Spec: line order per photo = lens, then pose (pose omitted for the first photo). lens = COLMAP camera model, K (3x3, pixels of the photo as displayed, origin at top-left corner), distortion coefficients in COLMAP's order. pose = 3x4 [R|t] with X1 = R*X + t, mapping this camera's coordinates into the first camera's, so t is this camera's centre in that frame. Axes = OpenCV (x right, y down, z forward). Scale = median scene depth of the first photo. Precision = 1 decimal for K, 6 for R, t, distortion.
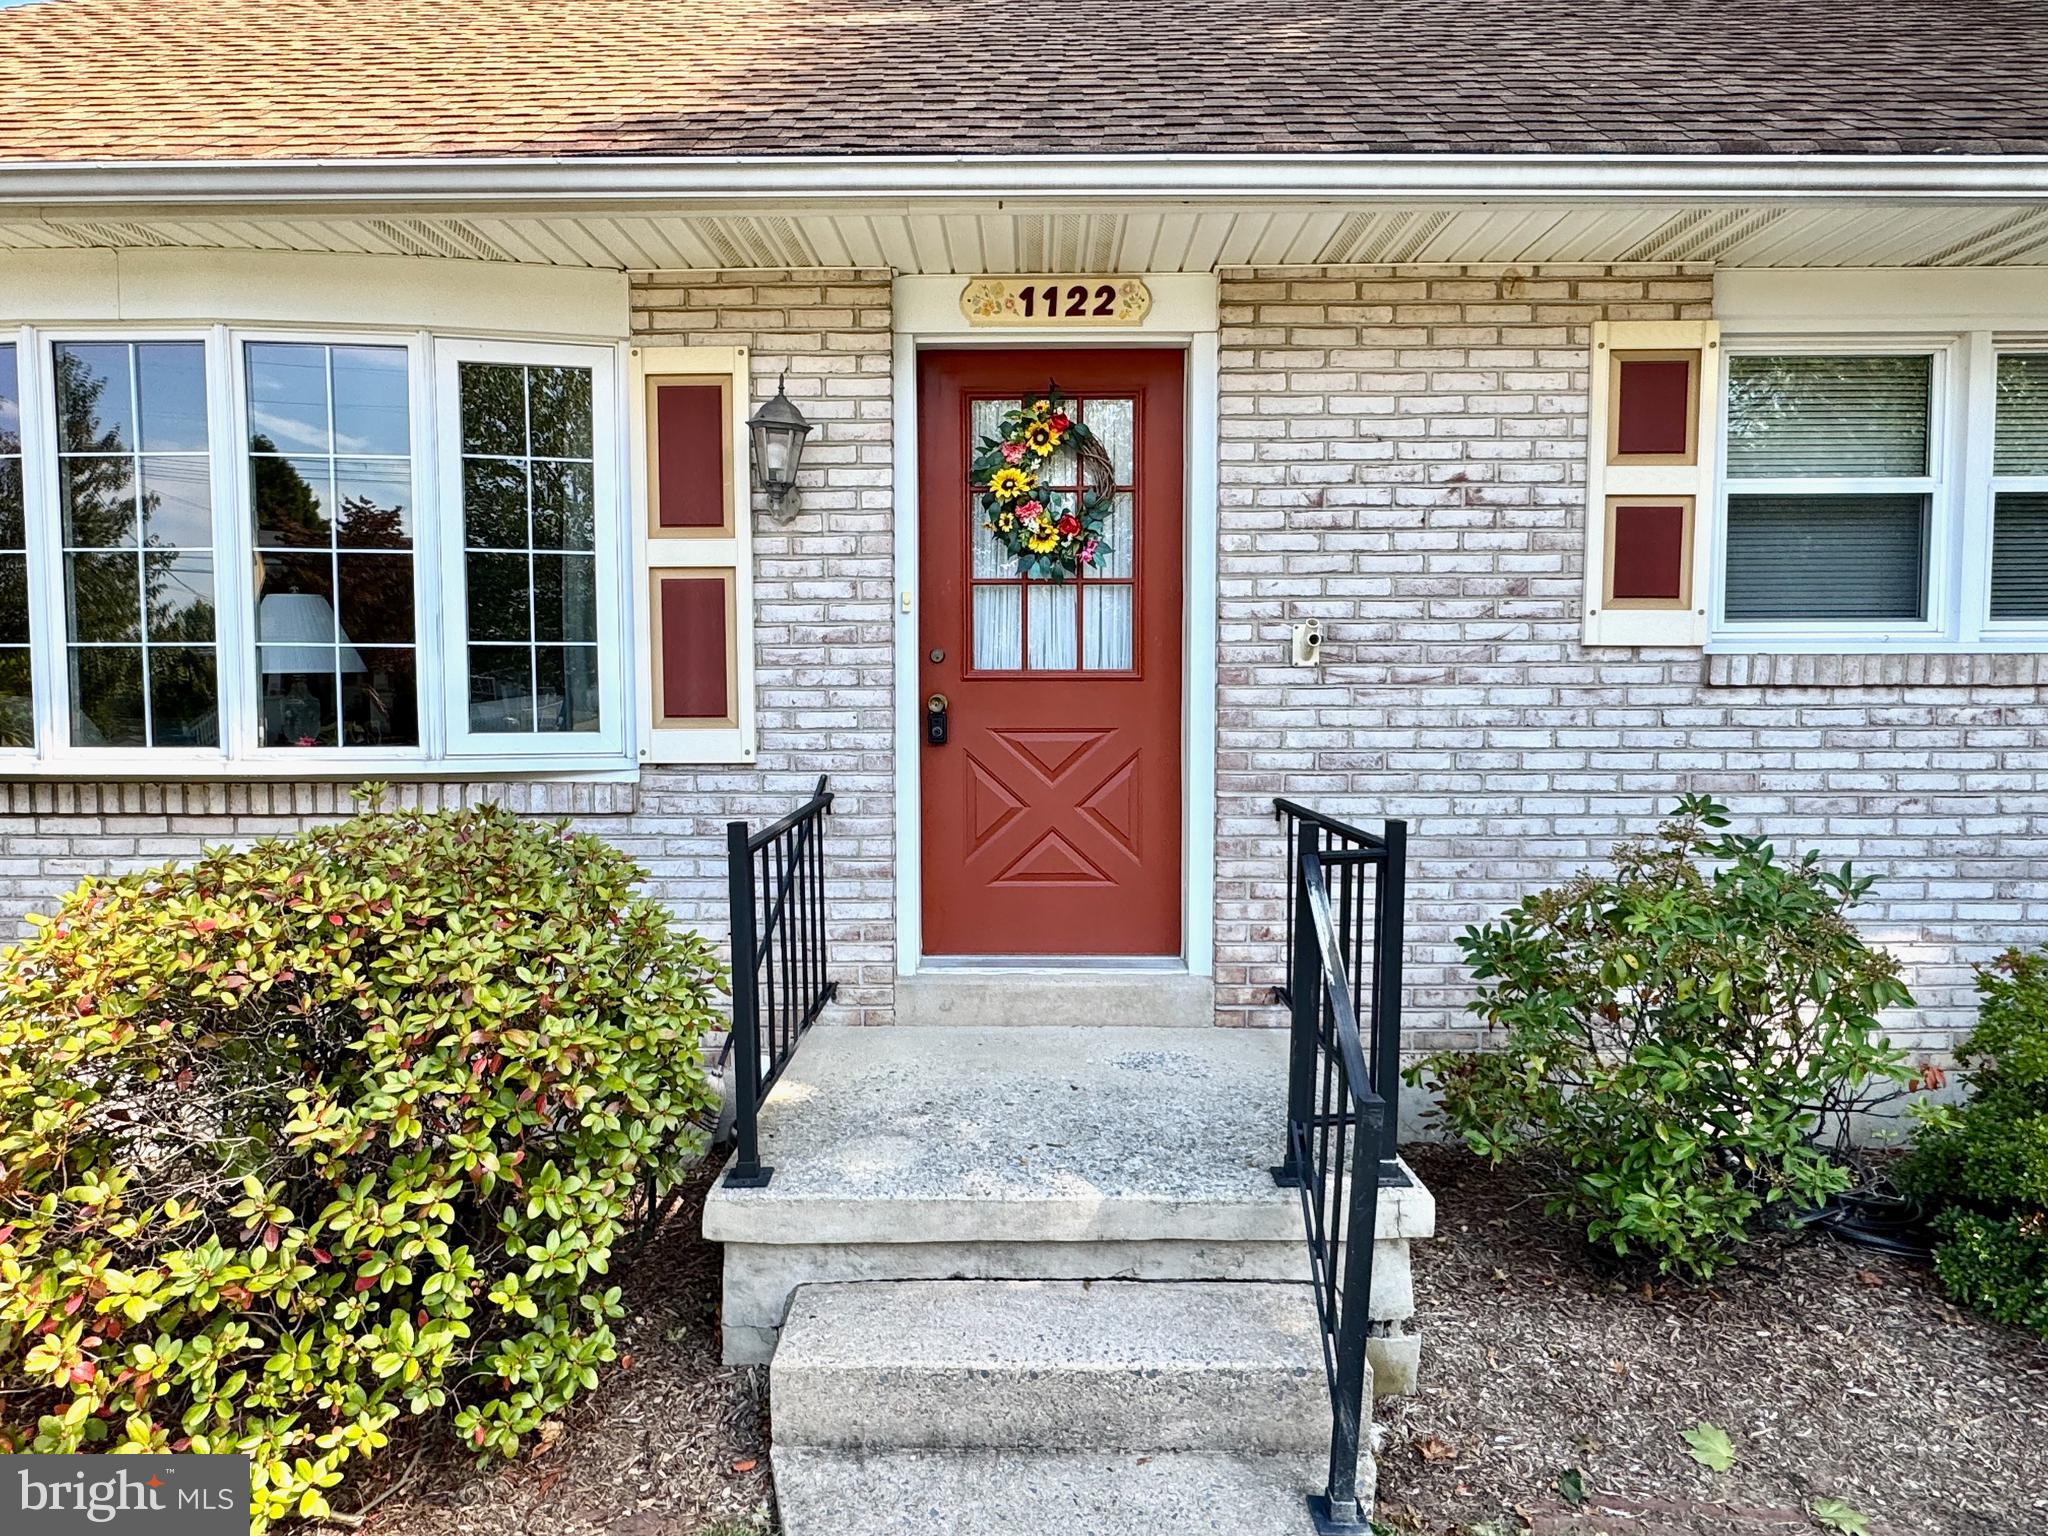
lens RADIAL K [[1248.7, 0, 1015.9], [0, 1248.7, 773.1], [0, 0, 1]] dist [-0.004027, 0.002501]
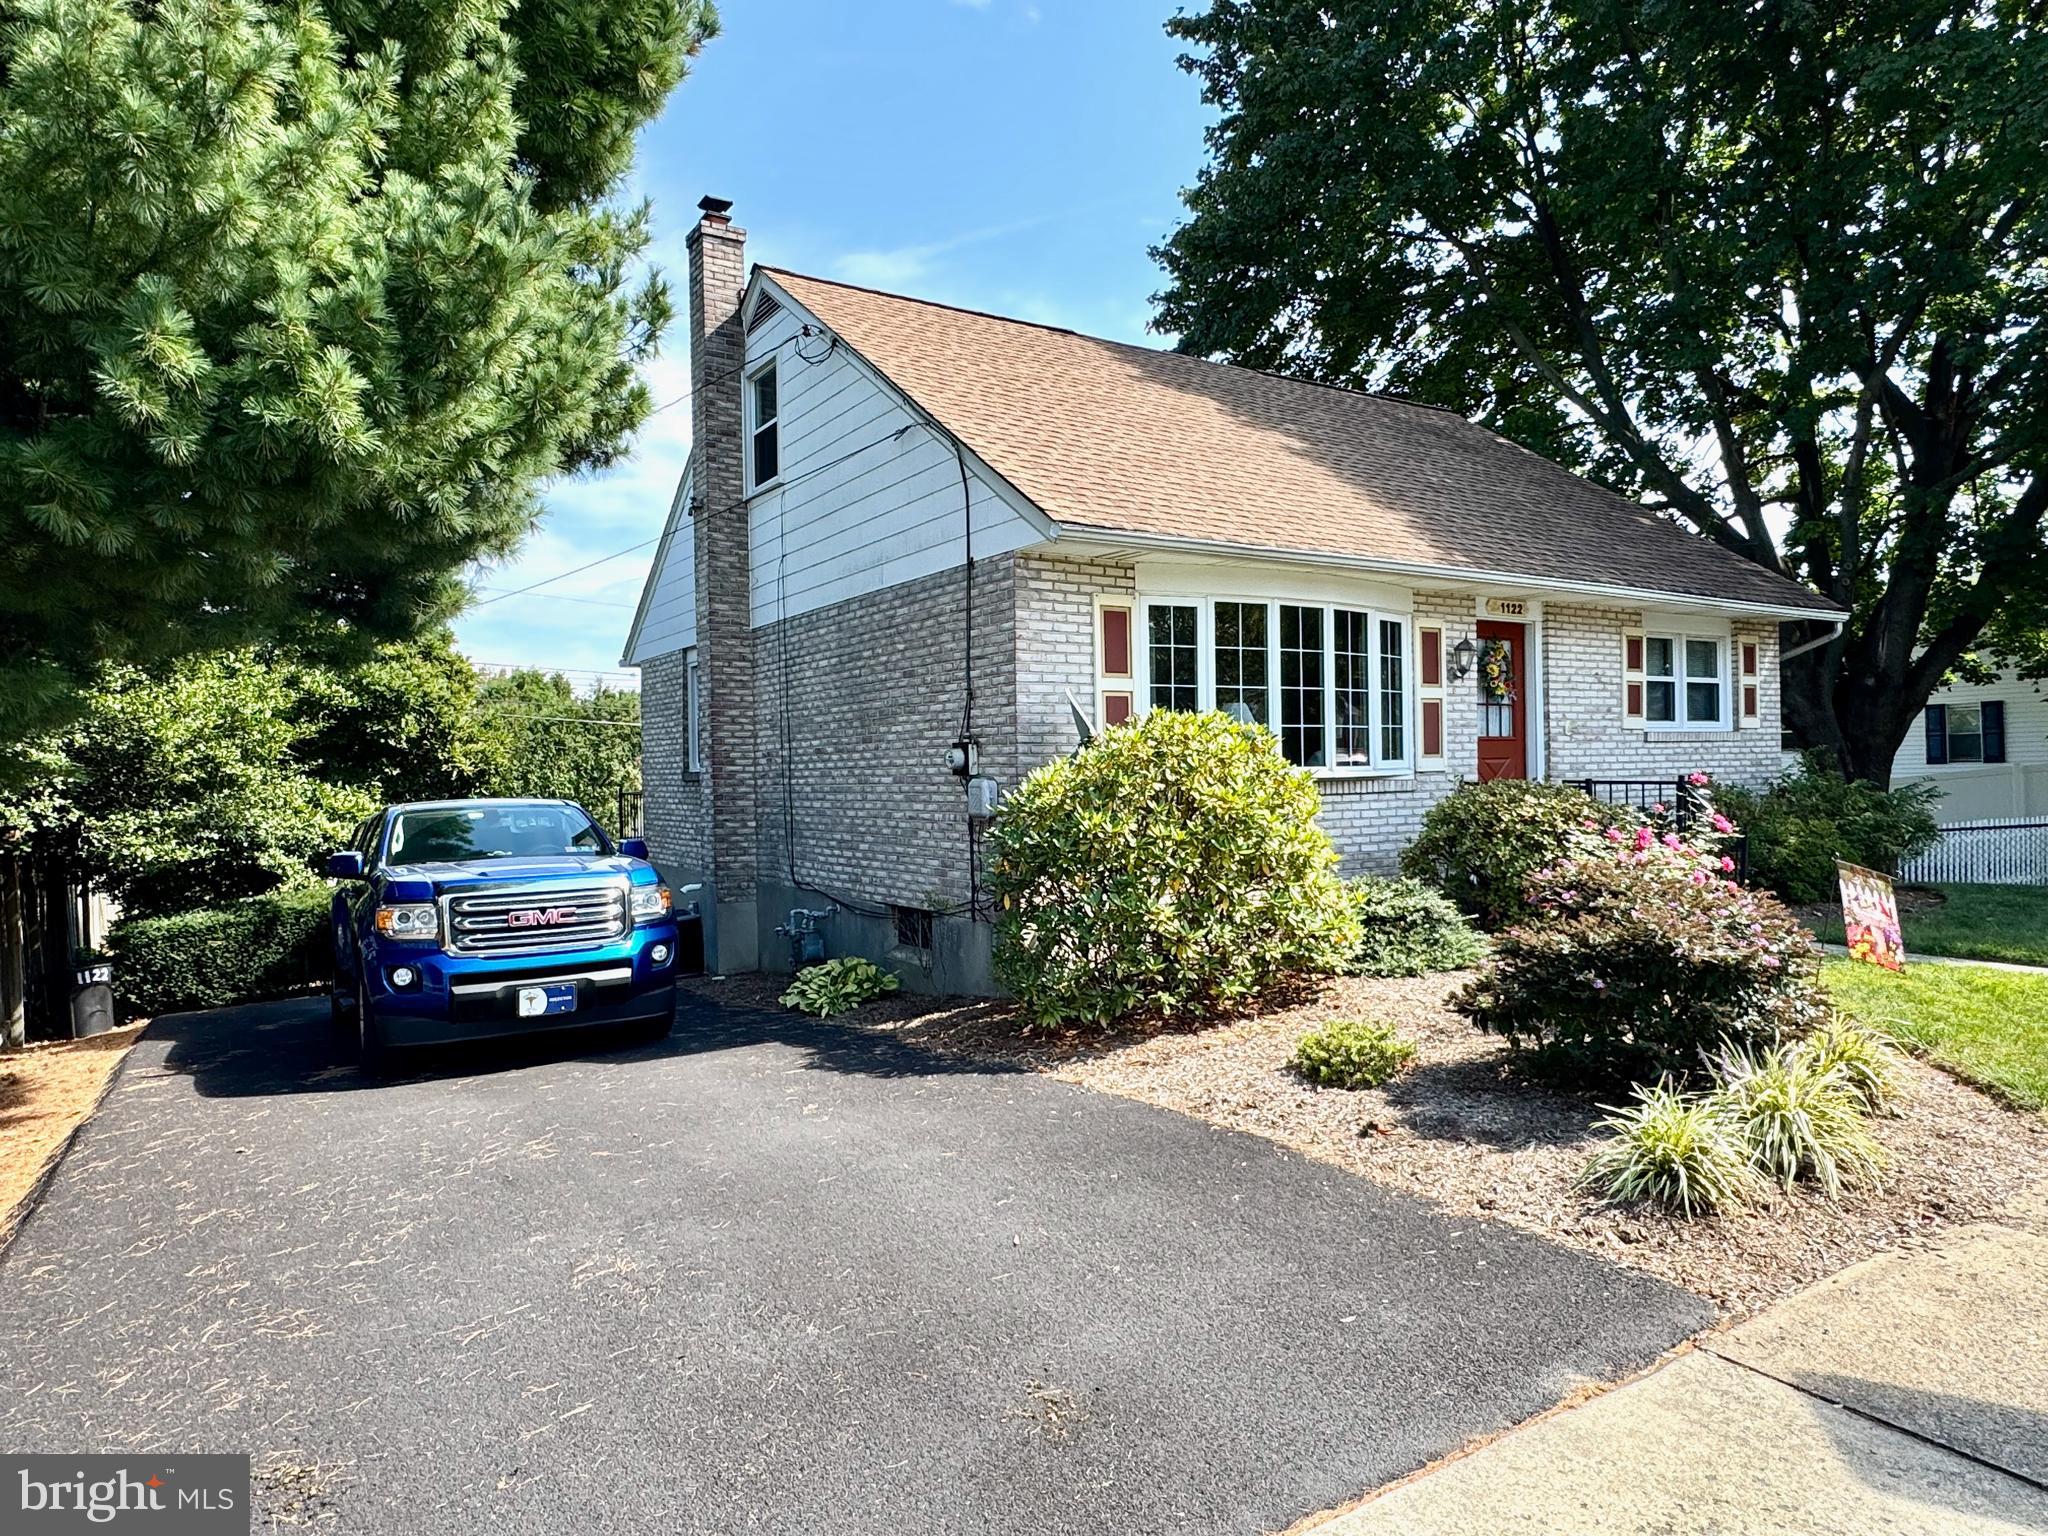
lens RADIAL K [[1248.7, 0, 1015.9], [0, 1248.7, 773.1], [0, 0, 1]] dist [-0.004027, 0.002501]
pose [[0.834522, -0.016176, 0.550737, -2.504515], [0.043433, 0.998390, -0.036490, 0.055825], [-0.549260, 0.054372, 0.833881, -0.748476]]
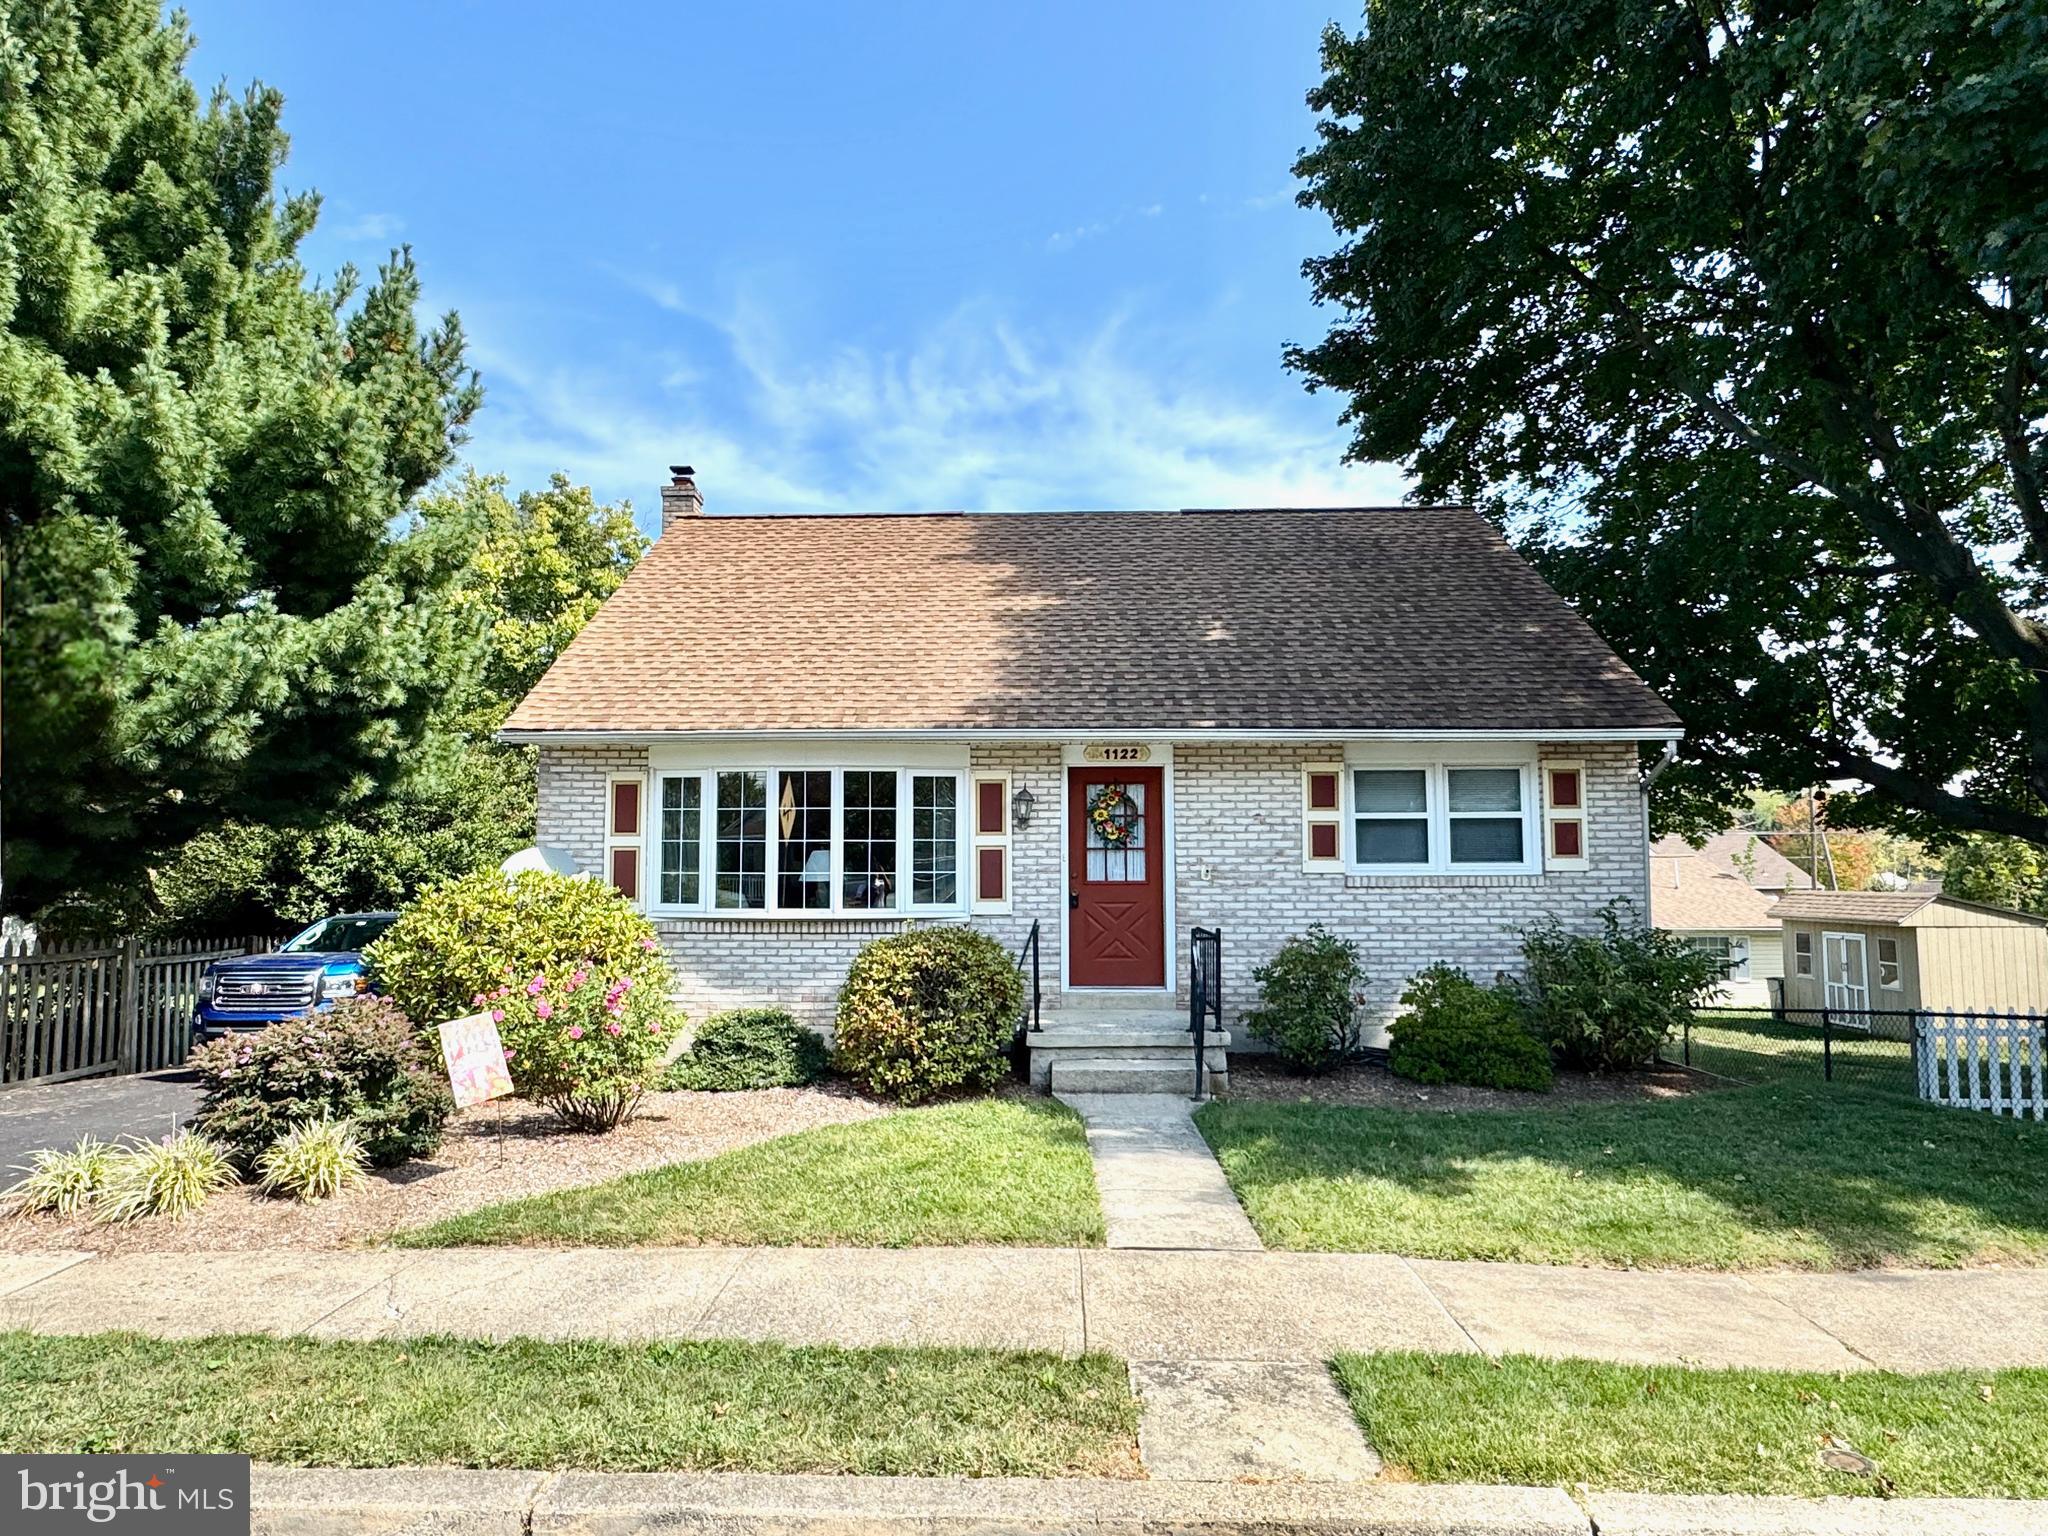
lens RADIAL K [[1248.7, 0, 1015.9], [0, 1248.7, 773.1], [0, 0, 1]] dist [-0.004027, 0.002501]
pose [[0.999898, -0.001757, -0.014208, -0.161569], [-0.000197, 0.990657, -0.136376, 0.061406], [0.014315, 0.136365, 0.990555, -1.868283]]
